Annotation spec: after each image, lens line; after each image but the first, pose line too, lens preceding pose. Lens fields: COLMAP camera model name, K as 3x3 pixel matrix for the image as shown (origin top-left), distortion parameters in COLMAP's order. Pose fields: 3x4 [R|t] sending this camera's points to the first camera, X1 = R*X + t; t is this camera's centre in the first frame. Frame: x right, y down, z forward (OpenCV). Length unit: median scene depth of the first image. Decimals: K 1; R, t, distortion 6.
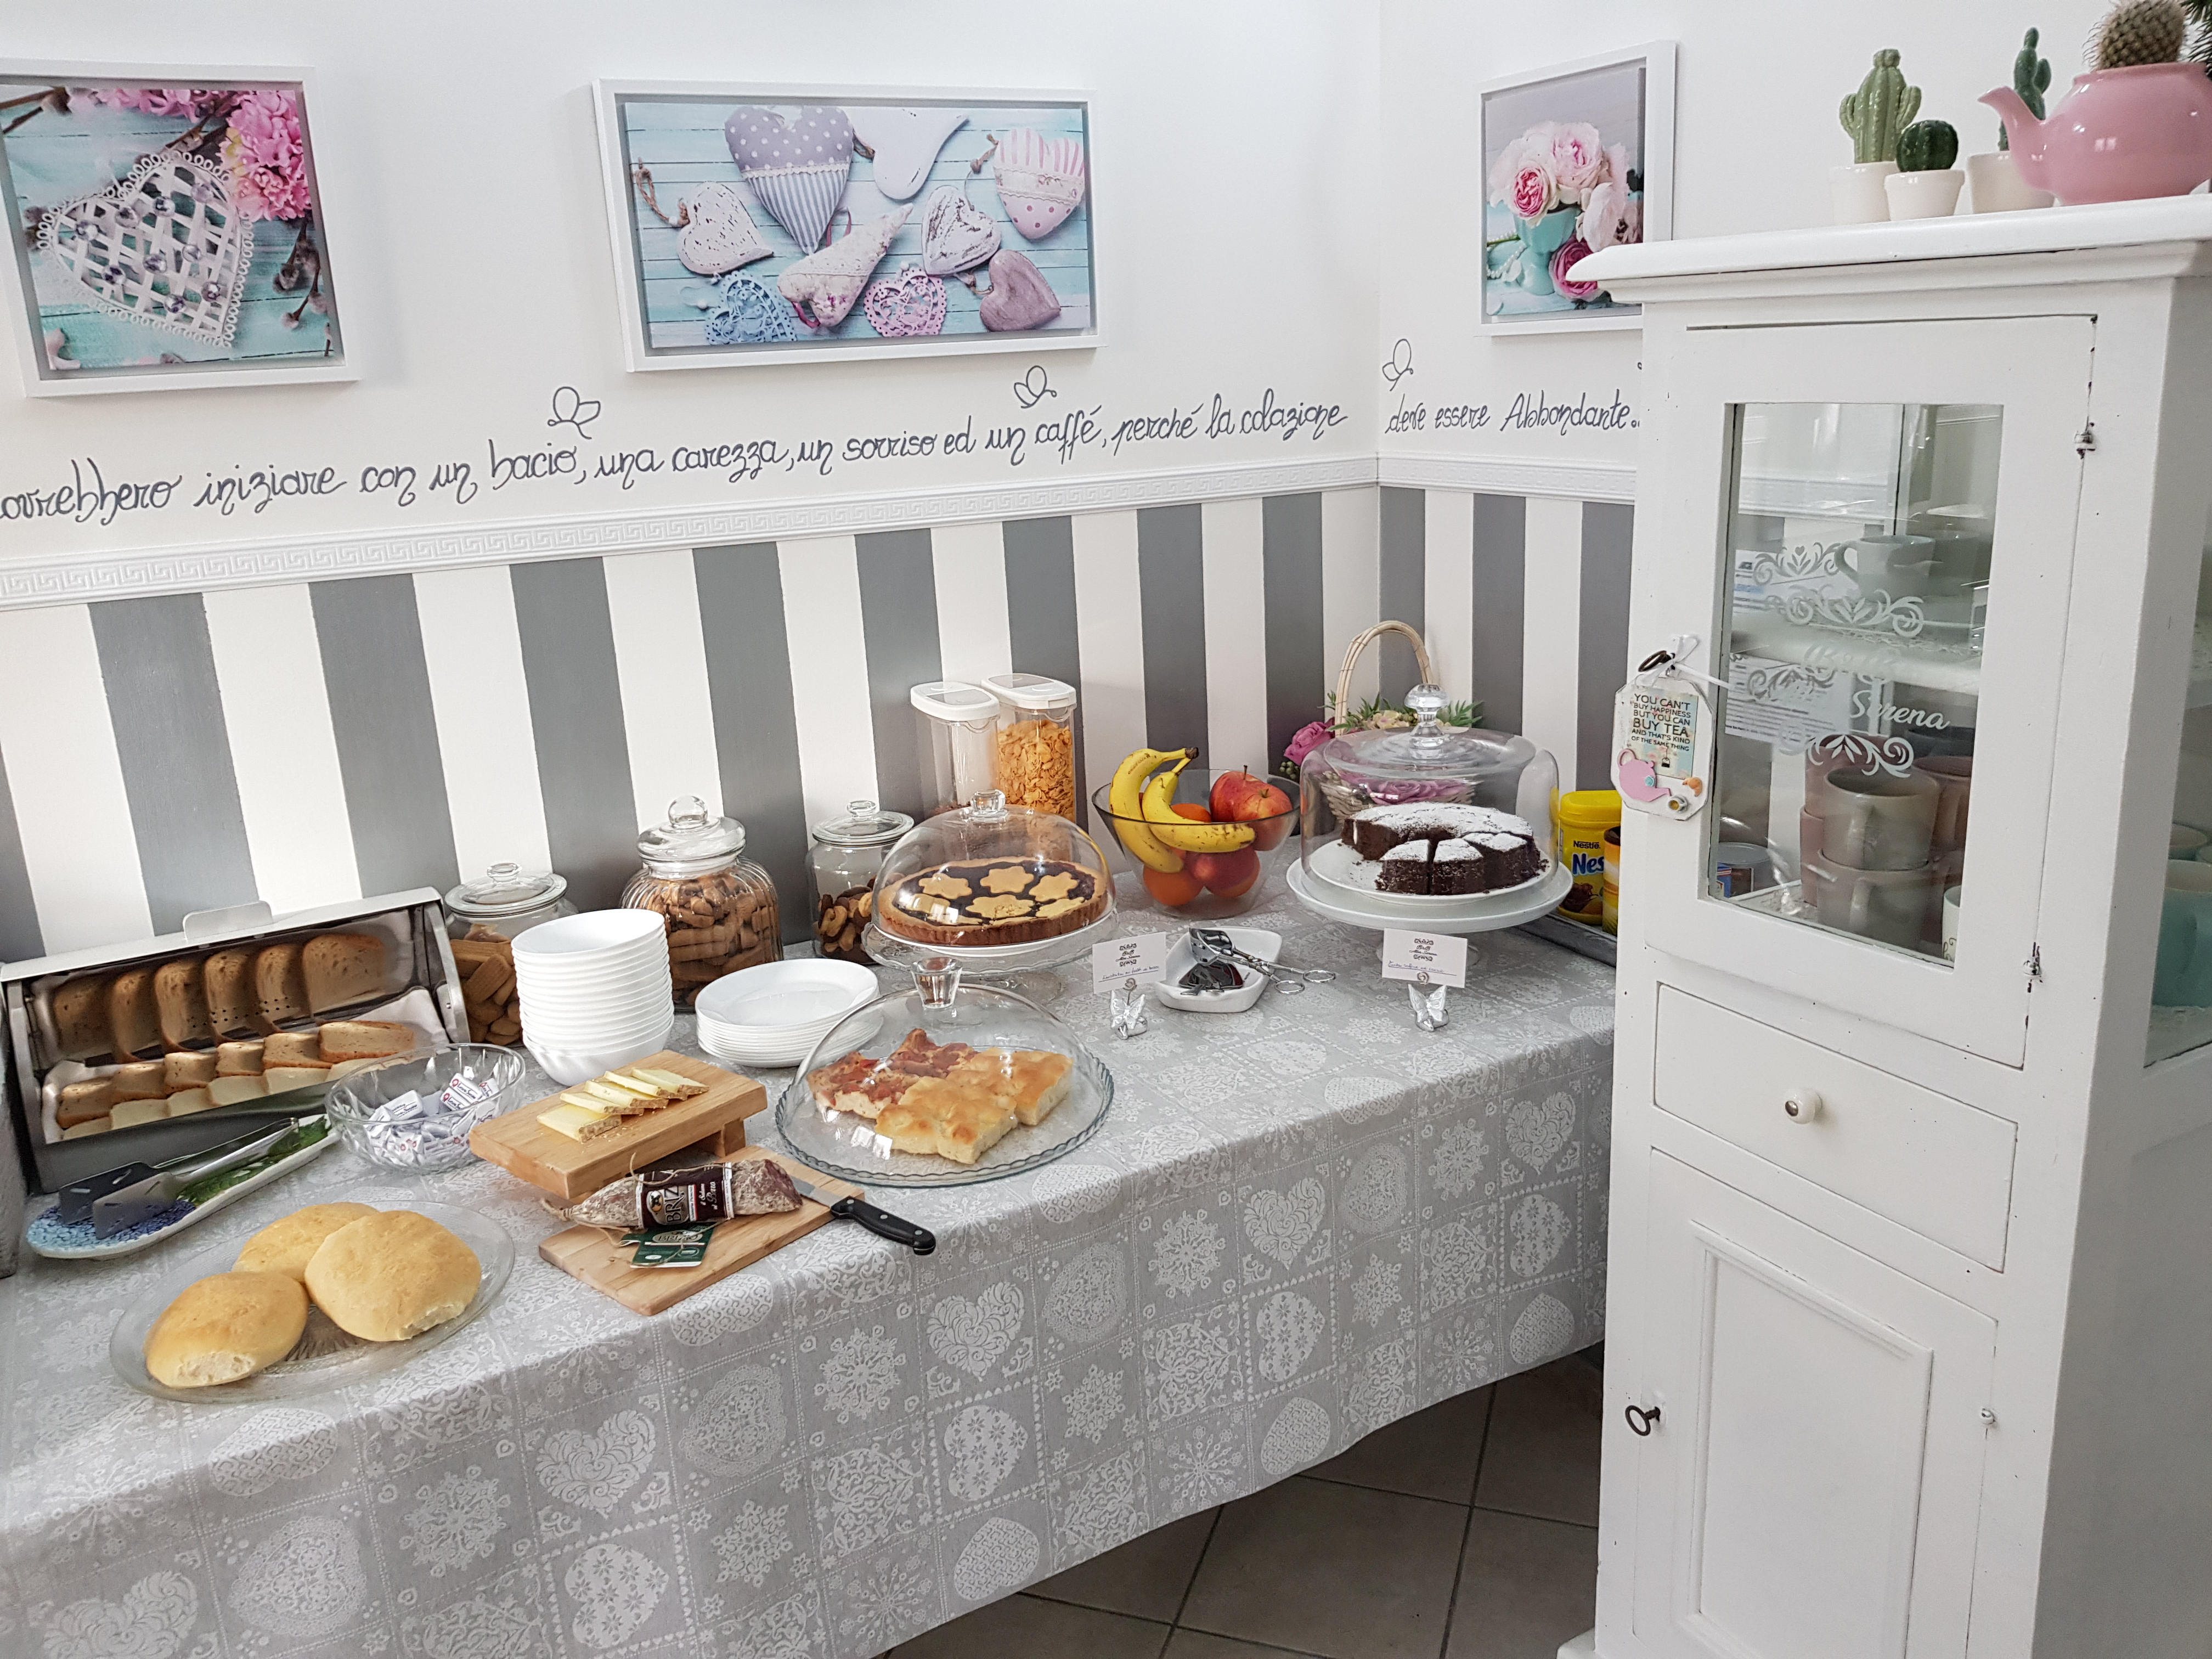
lens RADIAL K [[1682.4, 0, 1106.0], [0, 1682.4, 829.5], [0, 0, 1]] dist [0.131305, -0.194146]
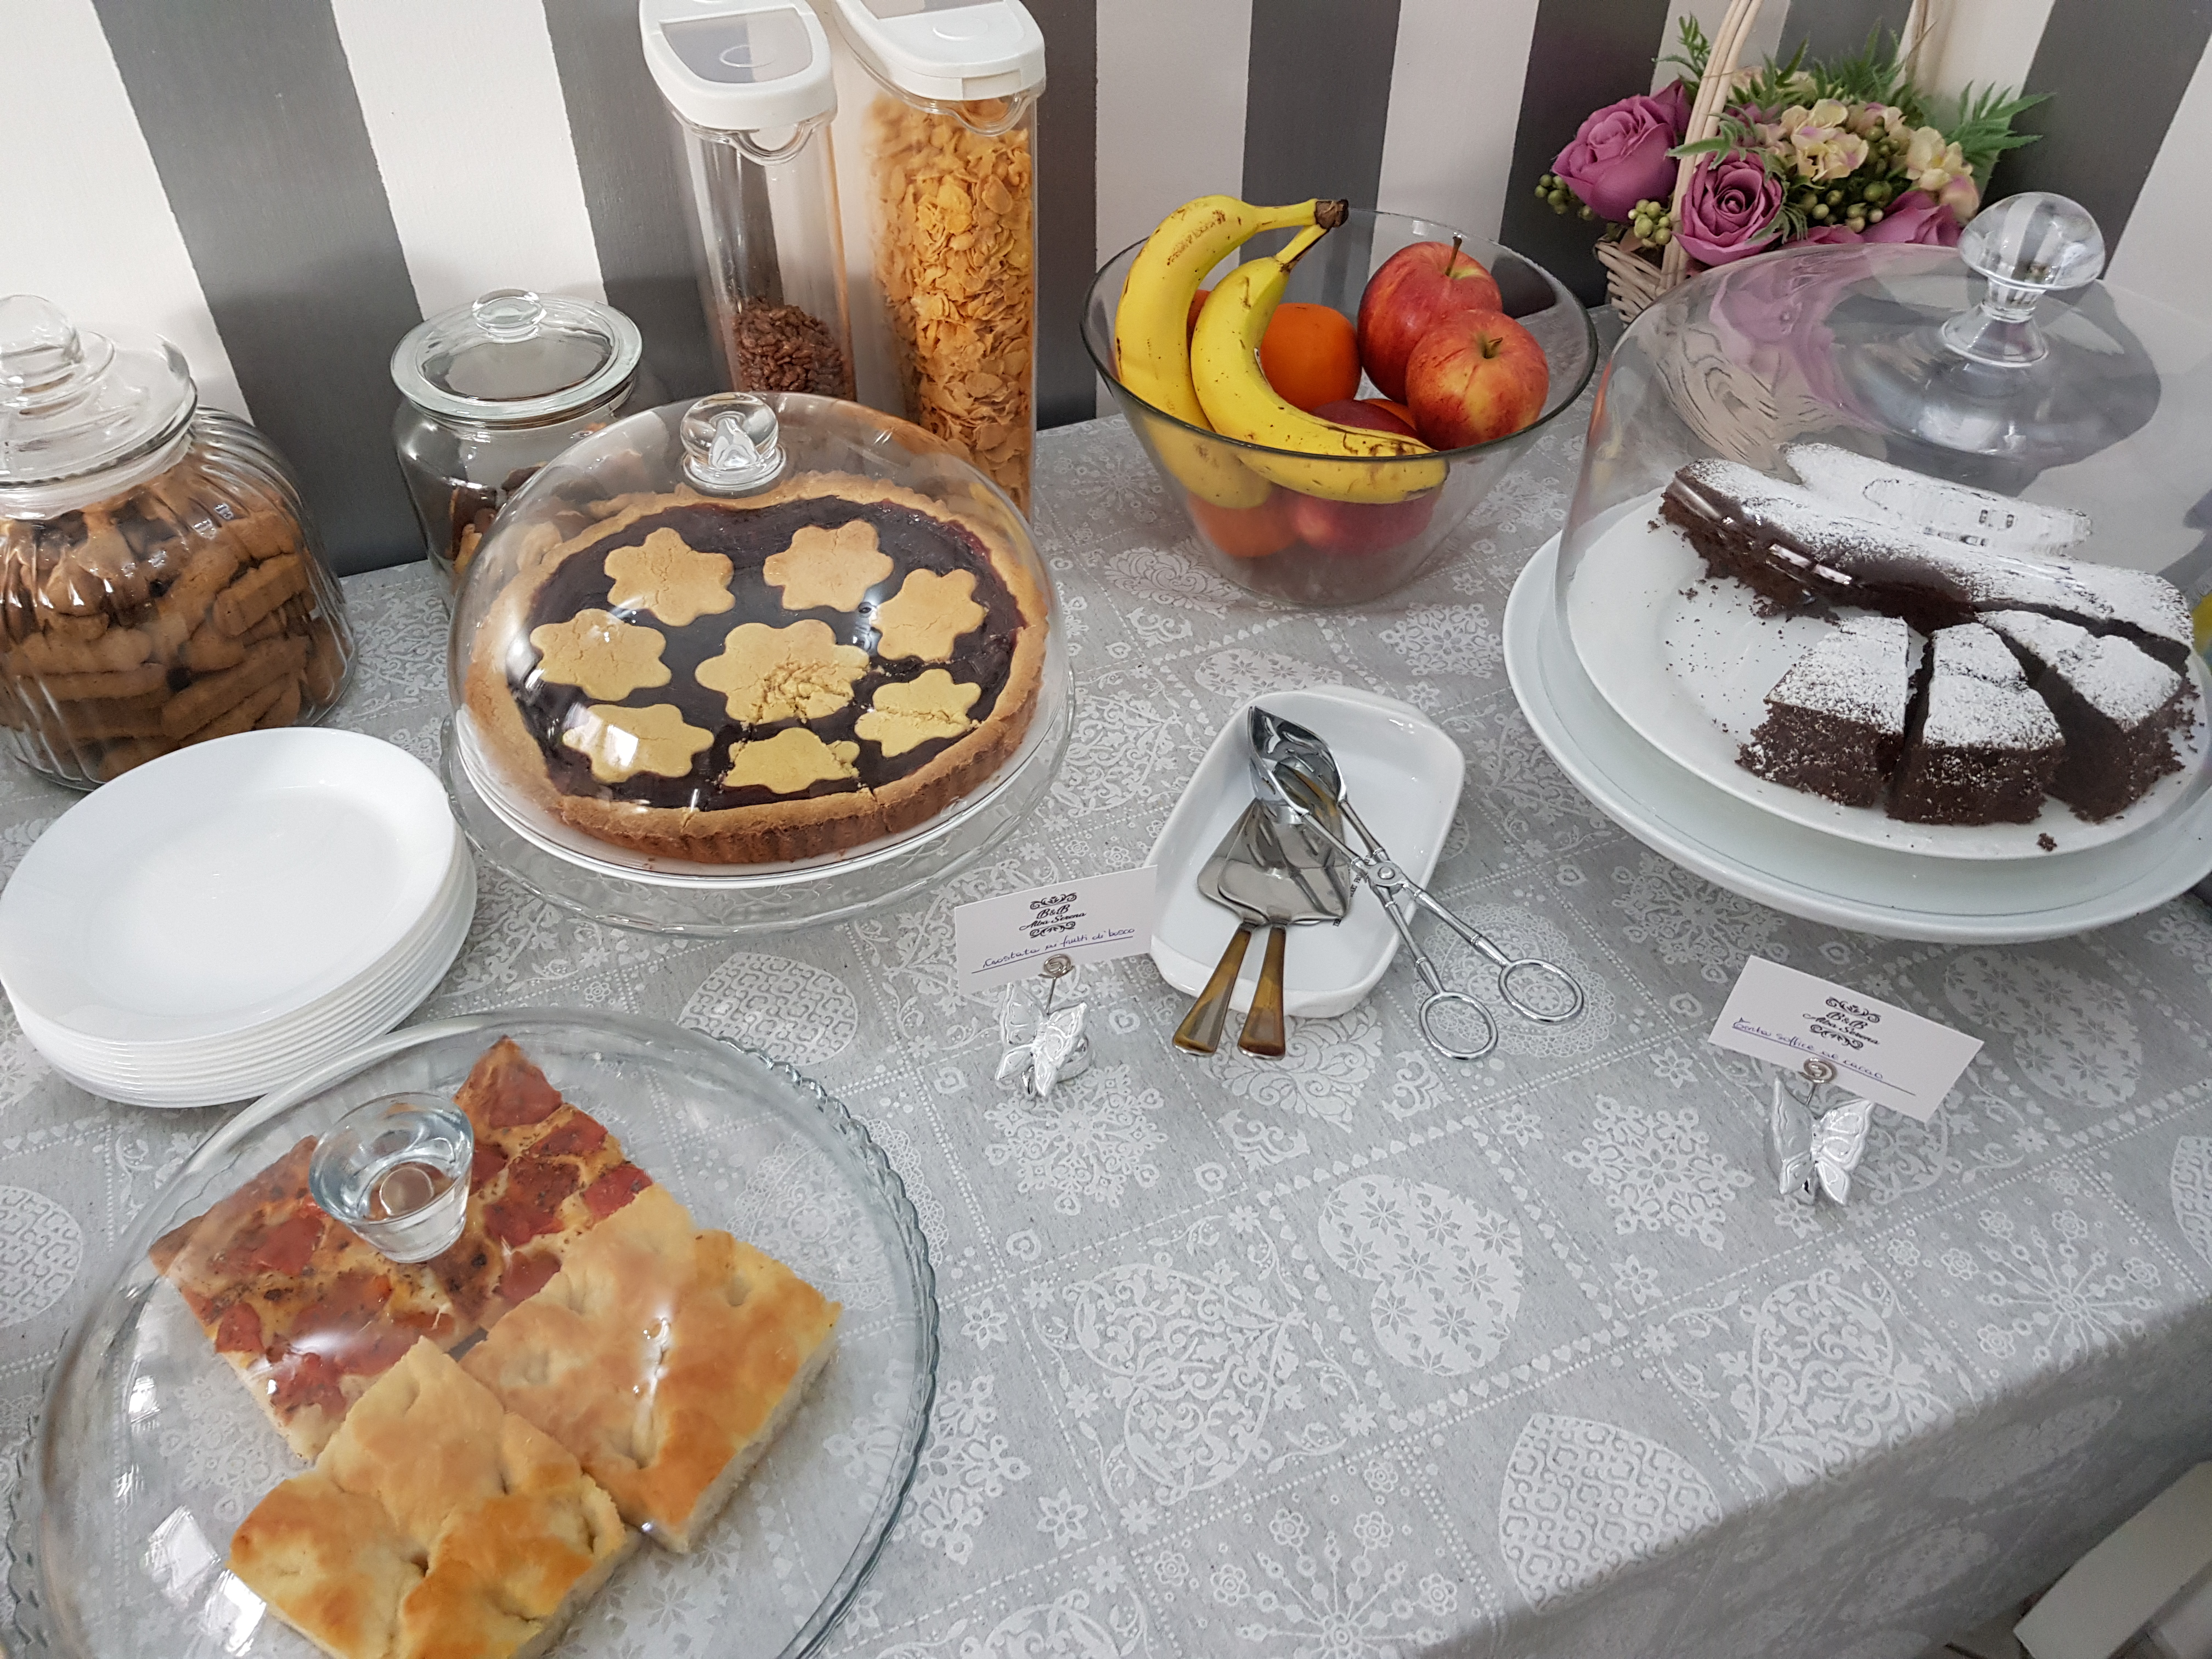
lens RADIAL K [[1682.4, 0, 1106.0], [0, 1682.4, 829.5], [0, 0, 1]] dist [0.131305, -0.194146]
pose [[0.991770, 0.114498, -0.057299, 0.041831], [-0.074341, 0.879325, 0.470383, -0.117032], [0.104243, -0.462252, 0.880600, 0.614388]]
